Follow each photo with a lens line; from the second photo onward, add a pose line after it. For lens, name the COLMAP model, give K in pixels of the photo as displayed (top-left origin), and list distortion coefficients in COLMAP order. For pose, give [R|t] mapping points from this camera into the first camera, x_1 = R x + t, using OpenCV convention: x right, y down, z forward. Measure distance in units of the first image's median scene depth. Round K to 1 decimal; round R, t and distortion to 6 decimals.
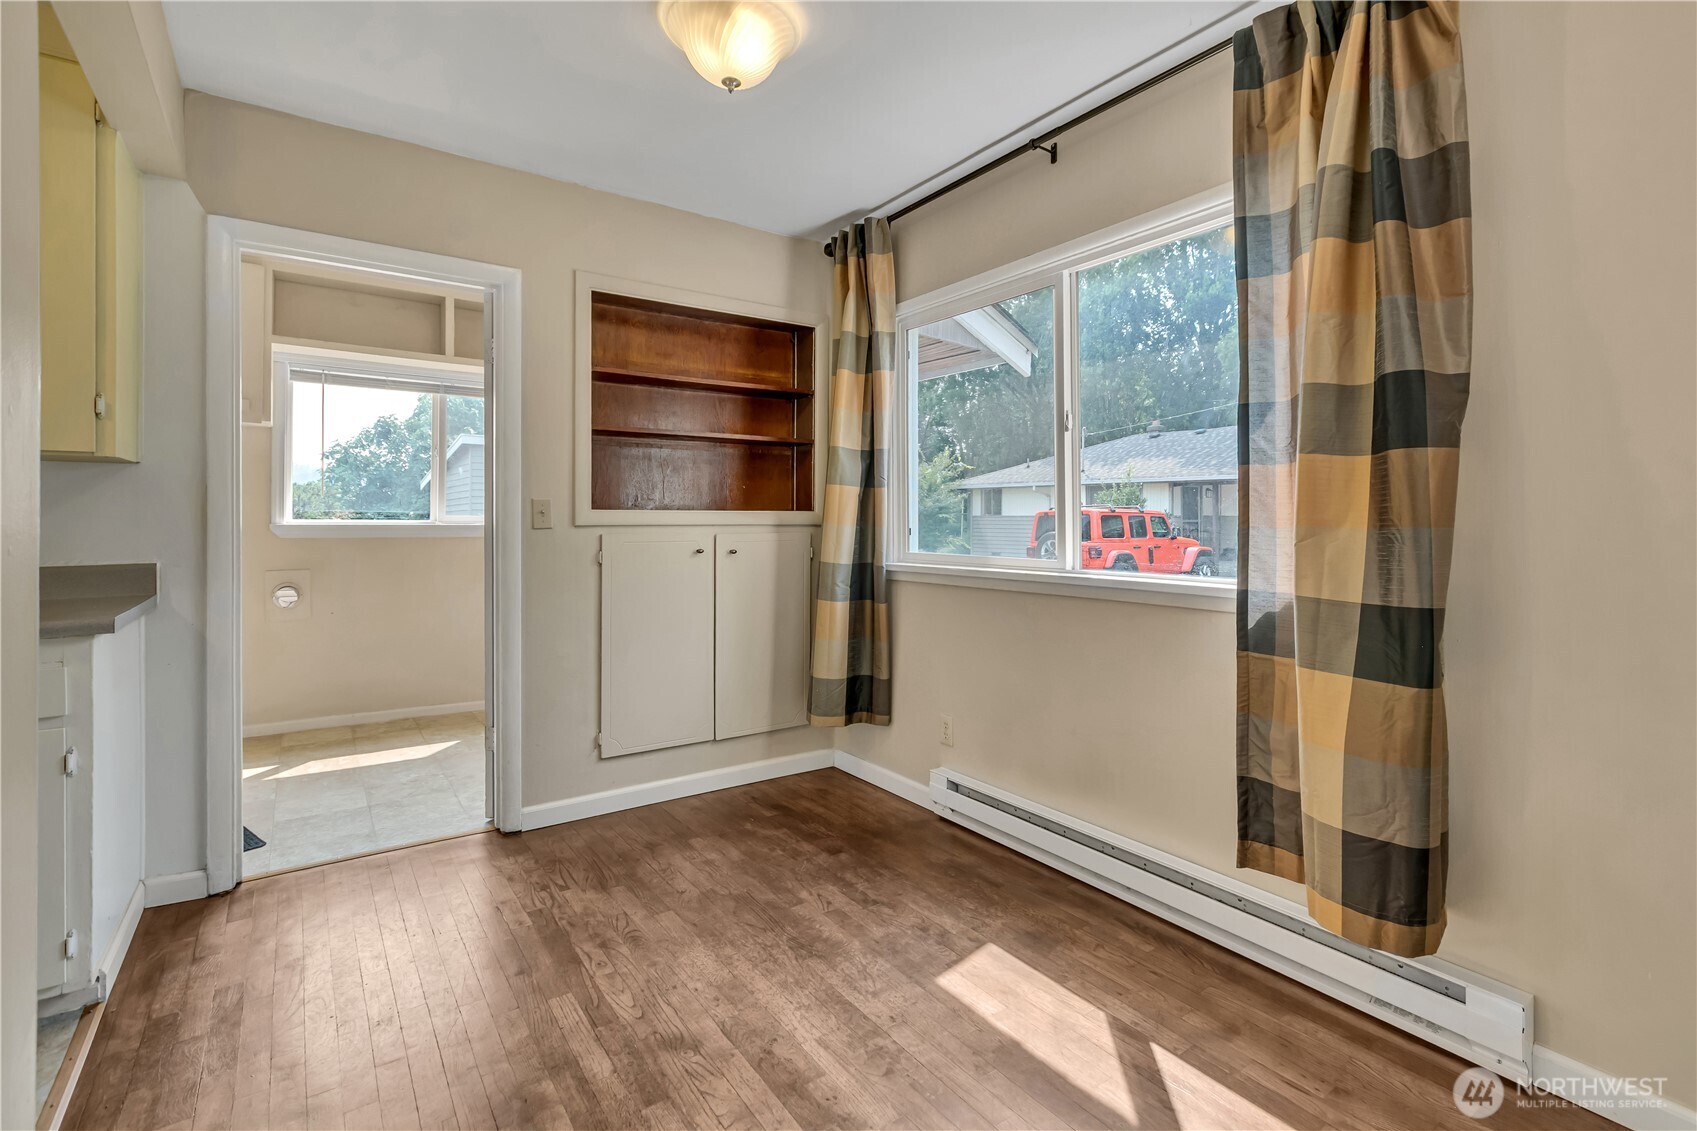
lens RADIAL K [[793.6, 0, 852.2], [0, 793.6, 510.1], [0, 0, 1]] dist [0.003675, 0.000623]
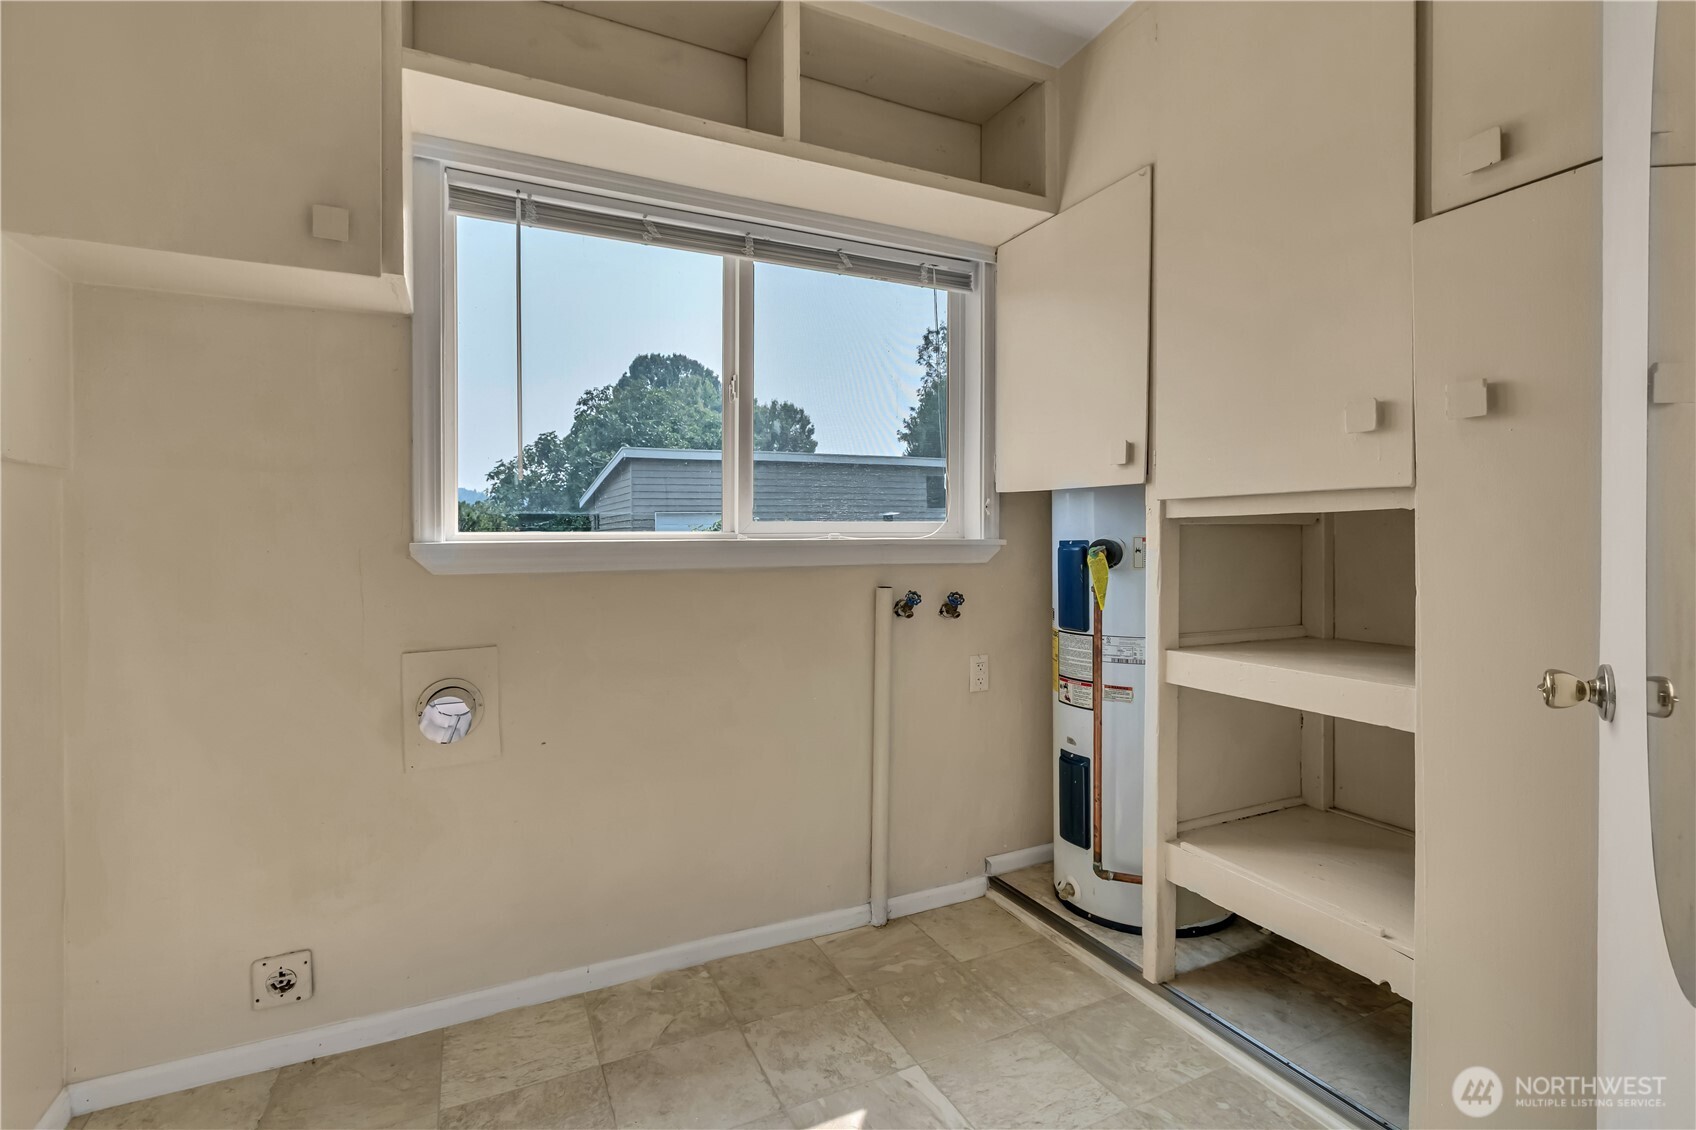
lens RADIAL K [[768.7, 0, 855.7], [0, 768.7, 534.1], [0, 0, 1]] dist [0.001619, 0.000088]
pose [[0.990085, -0.004349, -0.140403, -0.711897], [0.005602, 0.999948, 0.008531, 0.017438], [0.140359, -0.009233, 0.990058, 1.018869]]
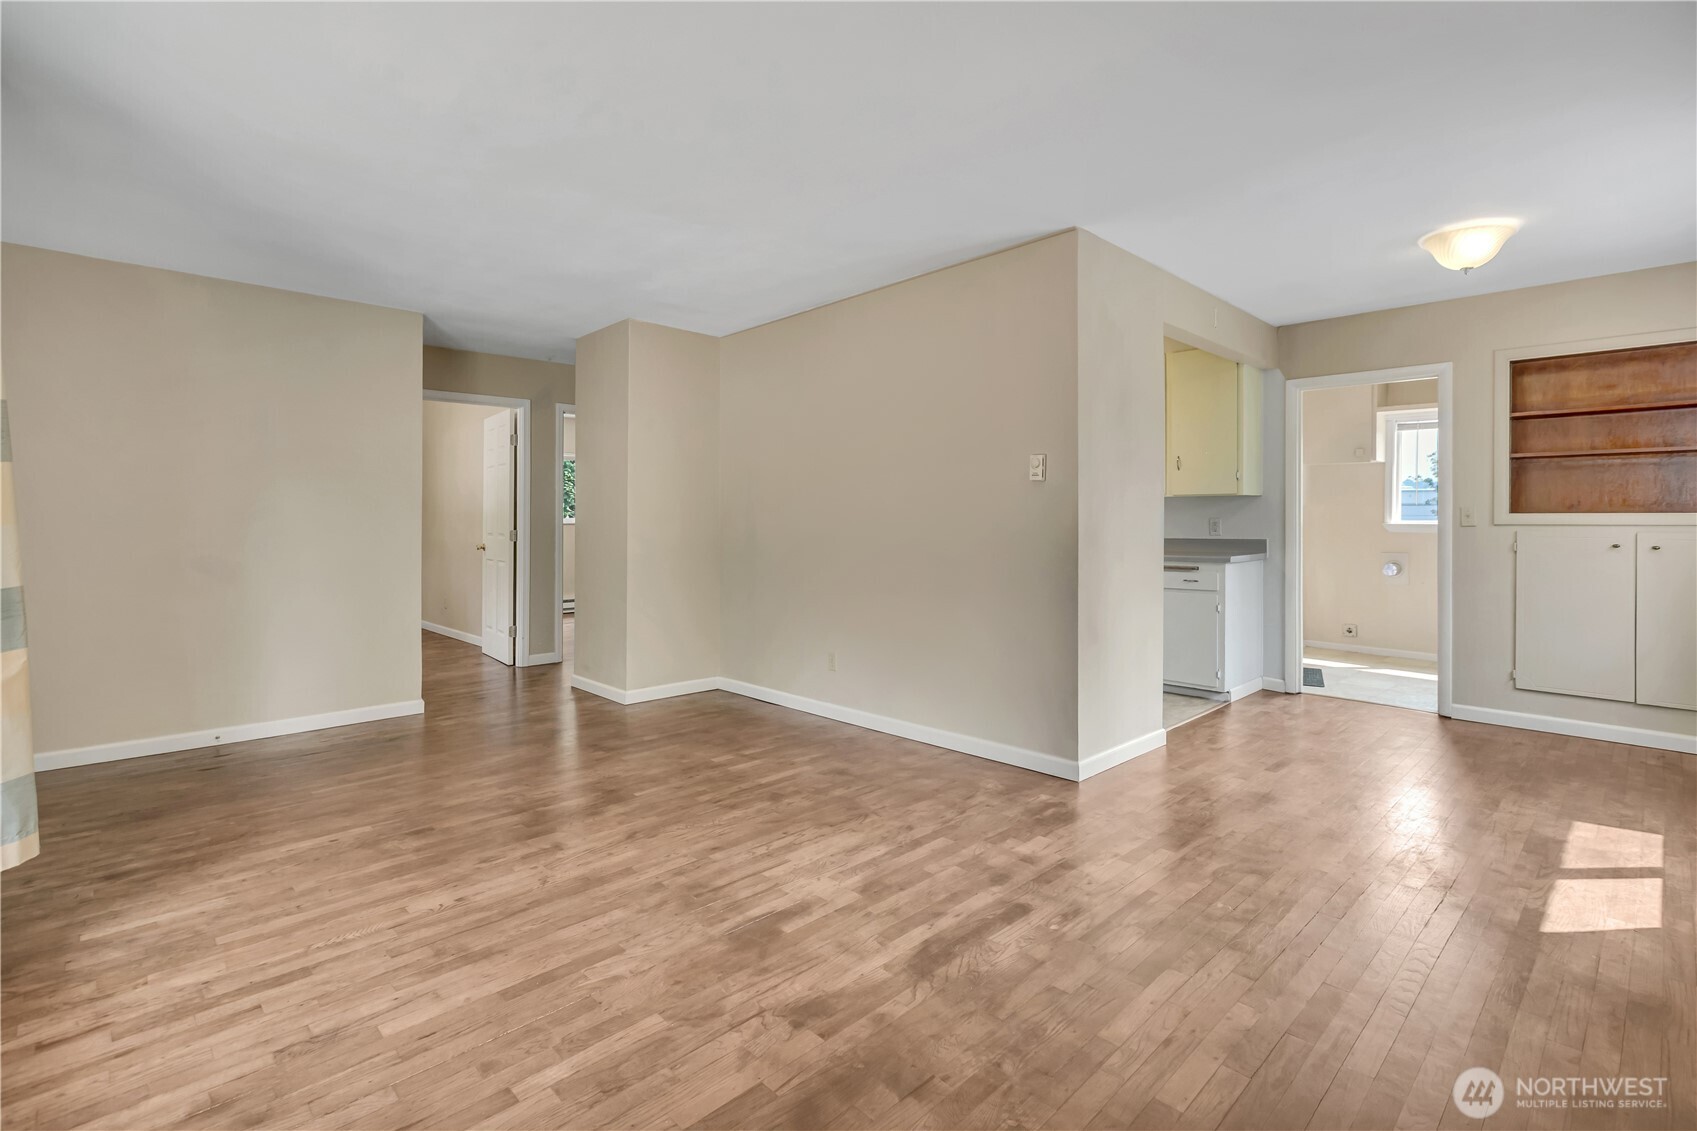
lens RADIAL K [[779.2, 0, 865.6], [0, 779.2, 543.6], [0, 0, 1]] dist [-0.003801, -0.000581]
pose [[0.160893, 0.029295, -0.986537, 1.051617], [0.011286, 0.999439, 0.031518, -0.004845], [0.986907, -0.016205, 0.160473, -0.453198]]
